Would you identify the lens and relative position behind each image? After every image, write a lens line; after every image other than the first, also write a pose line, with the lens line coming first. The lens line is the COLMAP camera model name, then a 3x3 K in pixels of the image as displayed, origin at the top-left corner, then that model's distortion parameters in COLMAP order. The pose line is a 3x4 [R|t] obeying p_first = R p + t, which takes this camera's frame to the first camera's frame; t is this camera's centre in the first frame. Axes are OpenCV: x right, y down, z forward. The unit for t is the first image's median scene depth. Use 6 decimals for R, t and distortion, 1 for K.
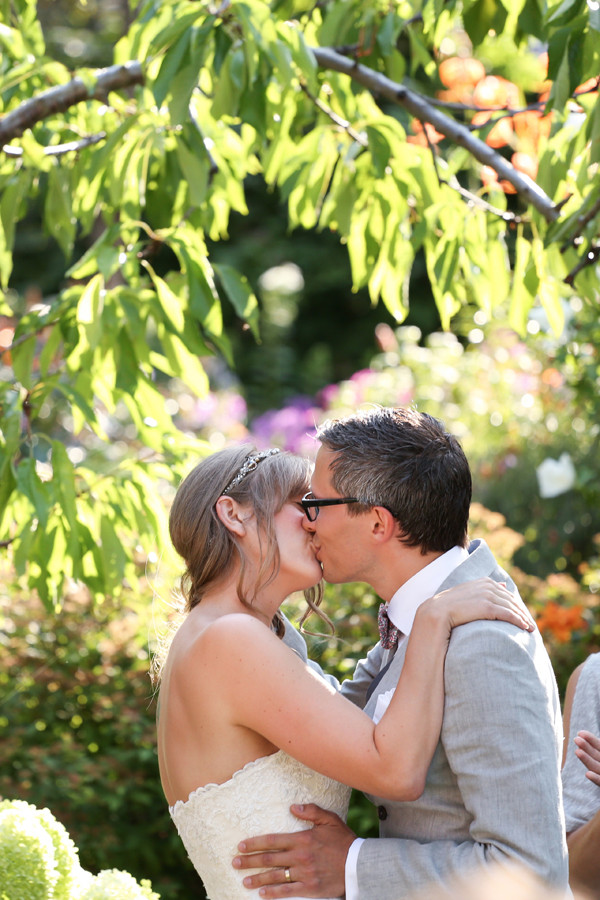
lens RADIAL K [[5096.5, 0, 297.5], [0, 5096.5, 447.5], [0, 0, 1]] dist [1.812810, 0.000000]
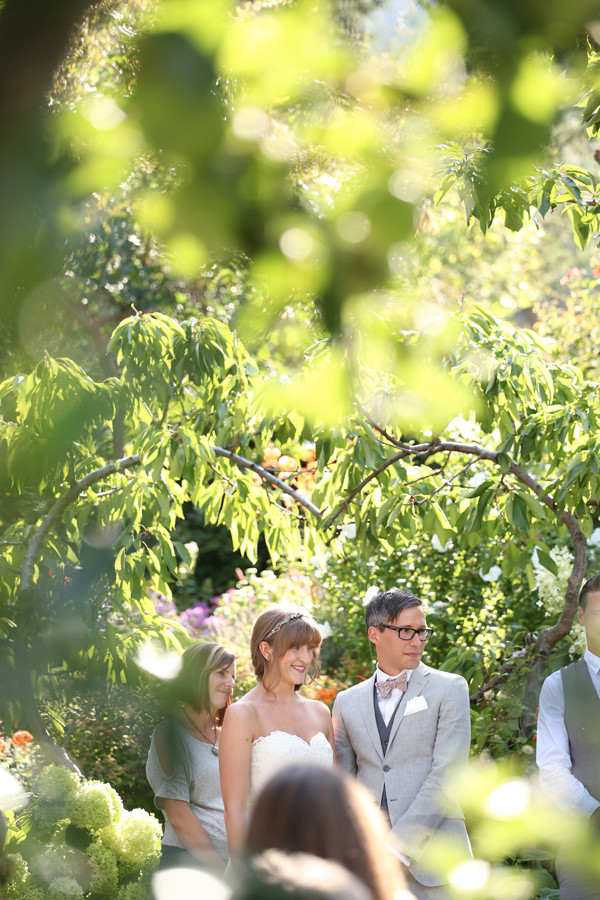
lens RADIAL K [[3609.5, 0, 300.8], [0, 3609.5, 449.6], [0, 0, 1]] dist [0.775366, 0.000000]
pose [[0.997260, -0.028737, 0.068169, -0.067651], [0.032931, 0.997581, -0.061219, 0.023608], [-0.066245, 0.063296, 0.995794, -0.608241]]
